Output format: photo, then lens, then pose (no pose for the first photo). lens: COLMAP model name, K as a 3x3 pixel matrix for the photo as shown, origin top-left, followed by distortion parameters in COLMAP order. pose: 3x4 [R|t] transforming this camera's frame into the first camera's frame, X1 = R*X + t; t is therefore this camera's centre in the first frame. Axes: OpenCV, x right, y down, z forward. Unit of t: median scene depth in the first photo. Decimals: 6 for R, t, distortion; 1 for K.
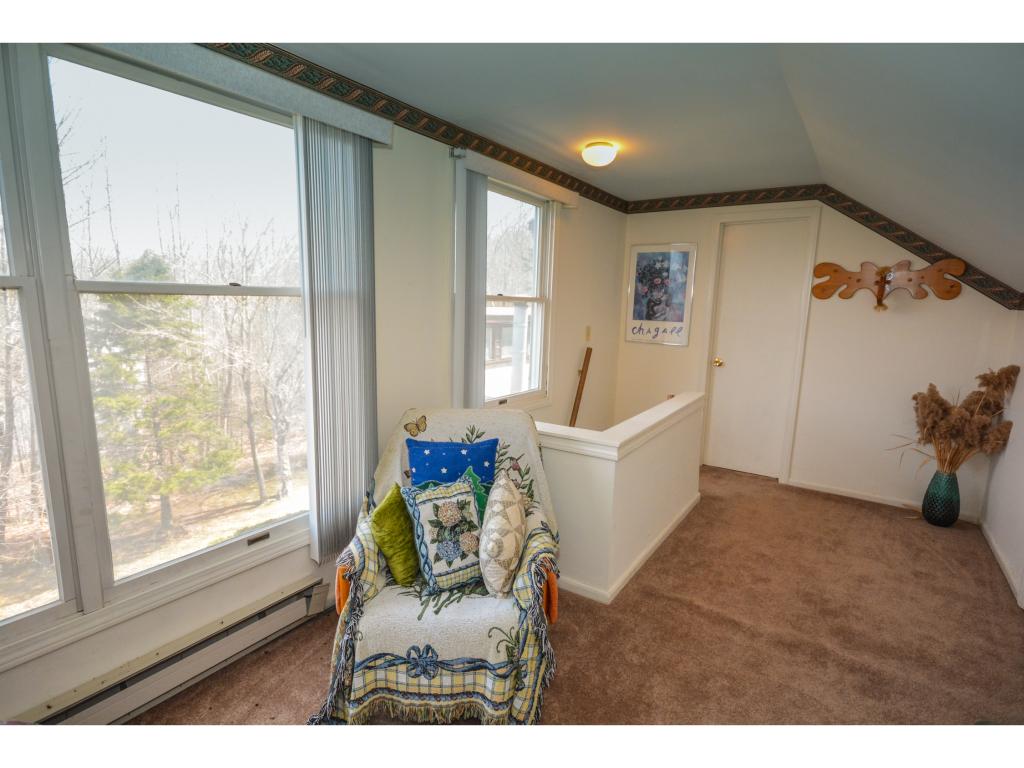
lens RADIAL K [[510.9, 0, 512.0], [0, 510.9, 384.0], [0, 0, 1]] dist [0.002203, 0.000327]
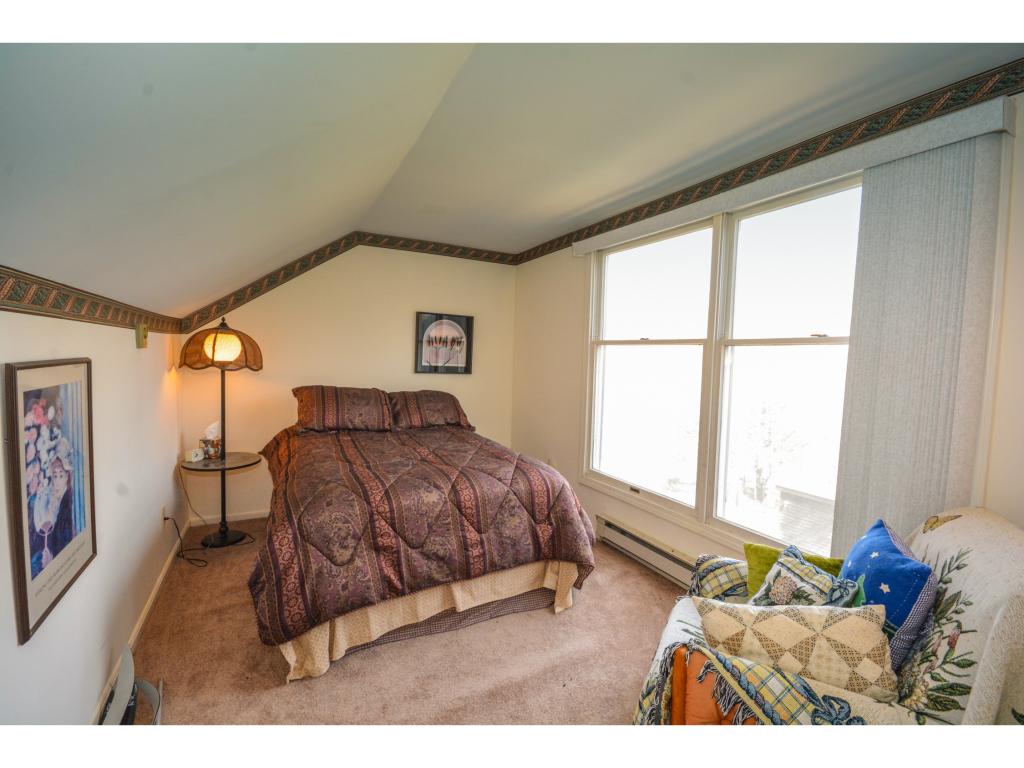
lens RADIAL K [[437.6, 0, 512.0], [0, 437.6, 384.0], [0, 0, 1]] dist [0.000799, -0.009500]
pose [[-0.444266, 0.037047, -0.895128, 0.821702], [-0.176642, 0.975909, 0.128061, -0.105330], [0.878308, 0.215010, -0.427019, 0.982481]]
